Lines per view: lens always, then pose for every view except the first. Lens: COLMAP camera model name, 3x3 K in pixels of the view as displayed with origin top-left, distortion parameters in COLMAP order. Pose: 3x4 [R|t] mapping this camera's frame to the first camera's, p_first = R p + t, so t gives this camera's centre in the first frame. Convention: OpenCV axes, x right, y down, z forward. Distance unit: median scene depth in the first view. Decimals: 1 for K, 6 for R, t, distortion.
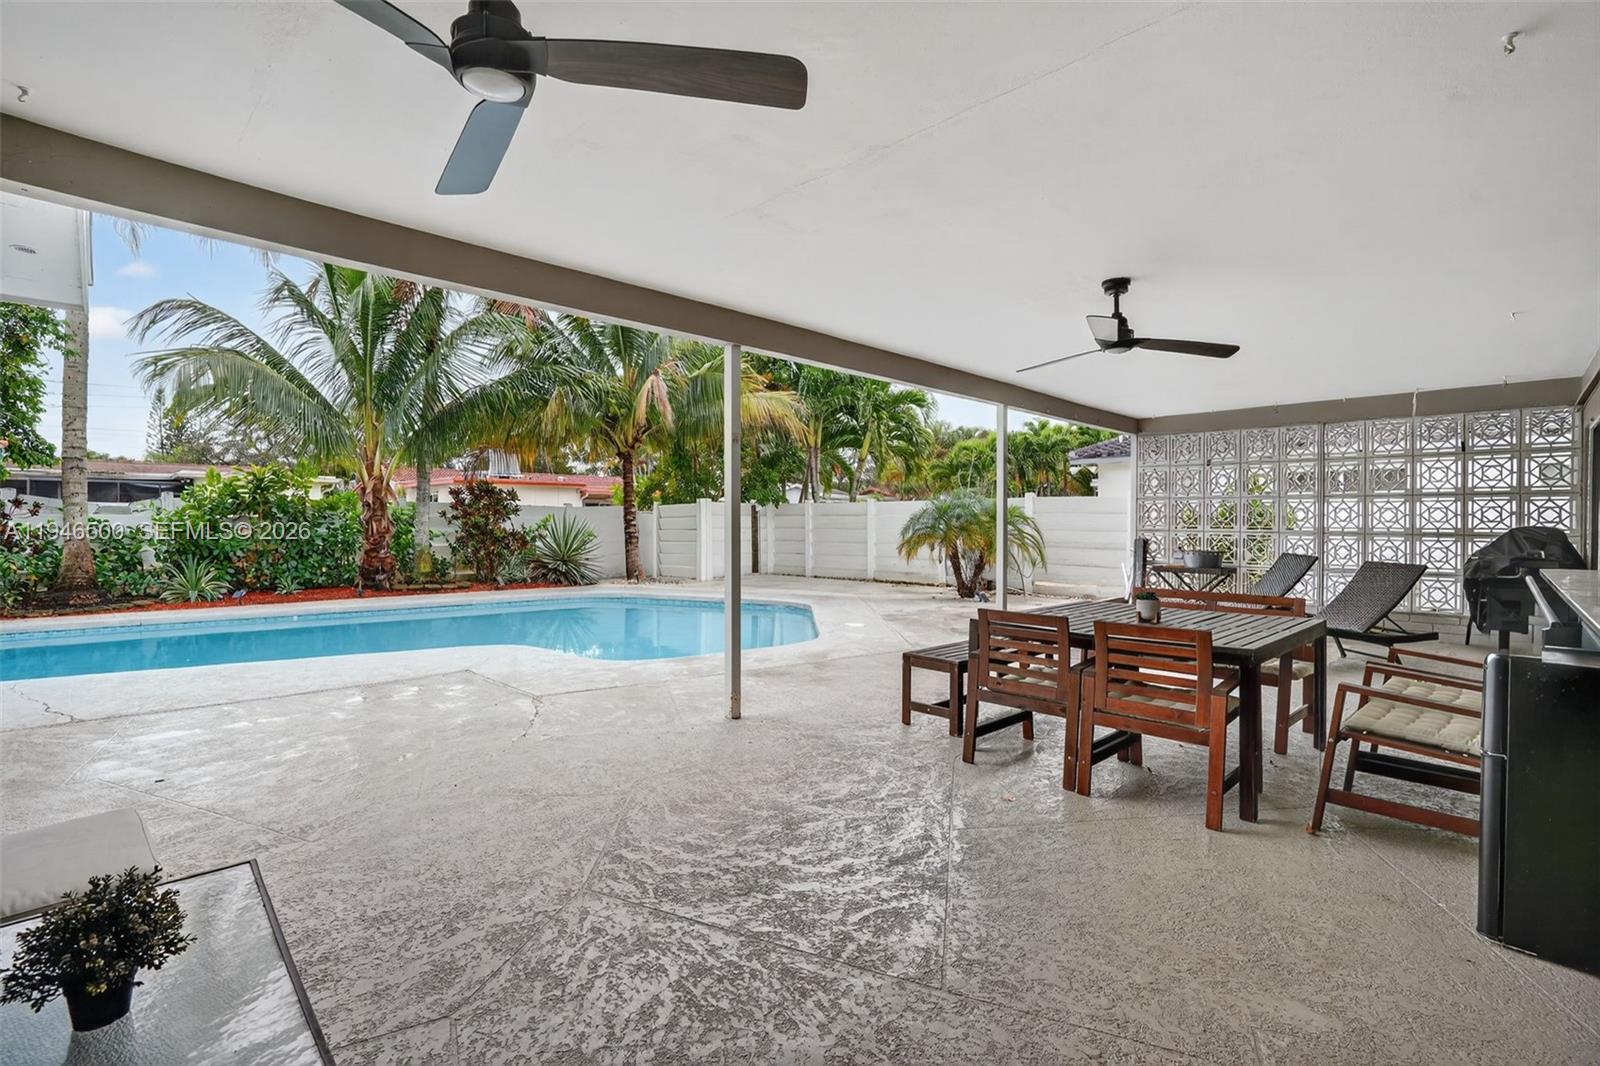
lens RADIAL K [[749.3, 0, 797.1], [0, 749.3, 523.0], [0, 0, 1]] dist [-0.038410, 0.001853]
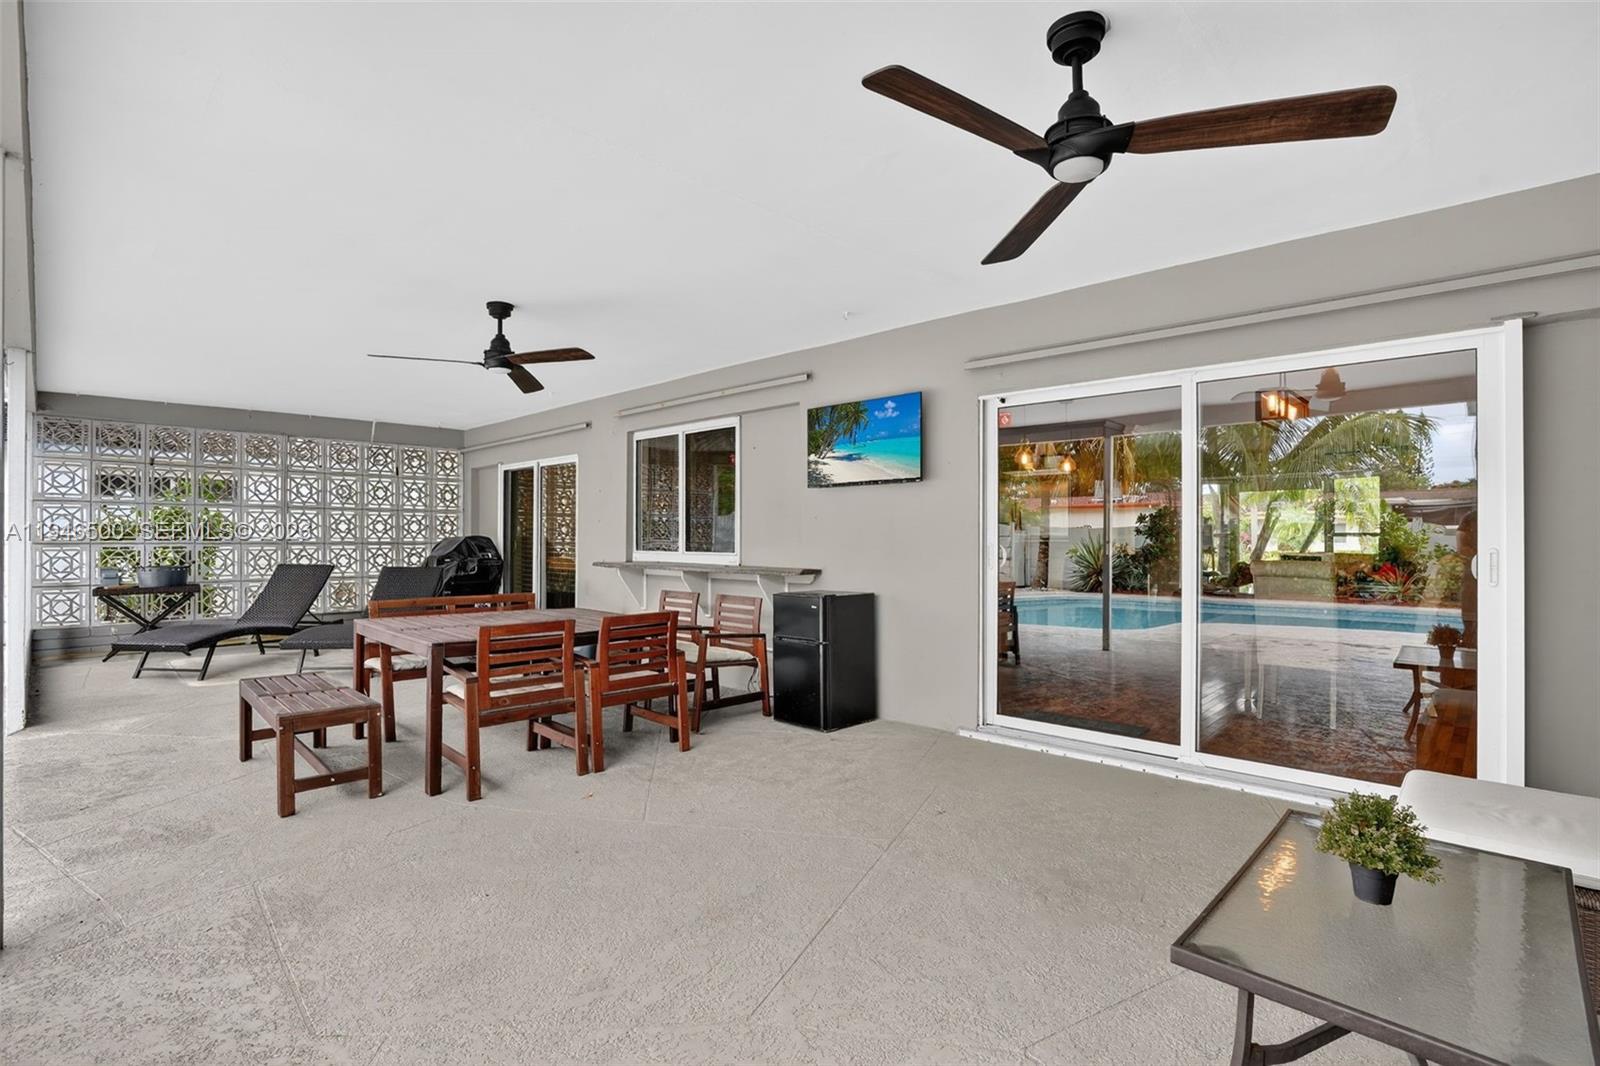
lens RADIAL K [[749.3, 0, 807.5], [0, 749.3, 534.1], [0, 0, 1]] dist [-0.038410, 0.001853]
pose [[-0.040955, -0.001026, 0.999160, -0.363889], [-0.002021, 0.999998, 0.000944, -0.000893], [-0.999159, -0.001981, -0.040957, 0.339305]]
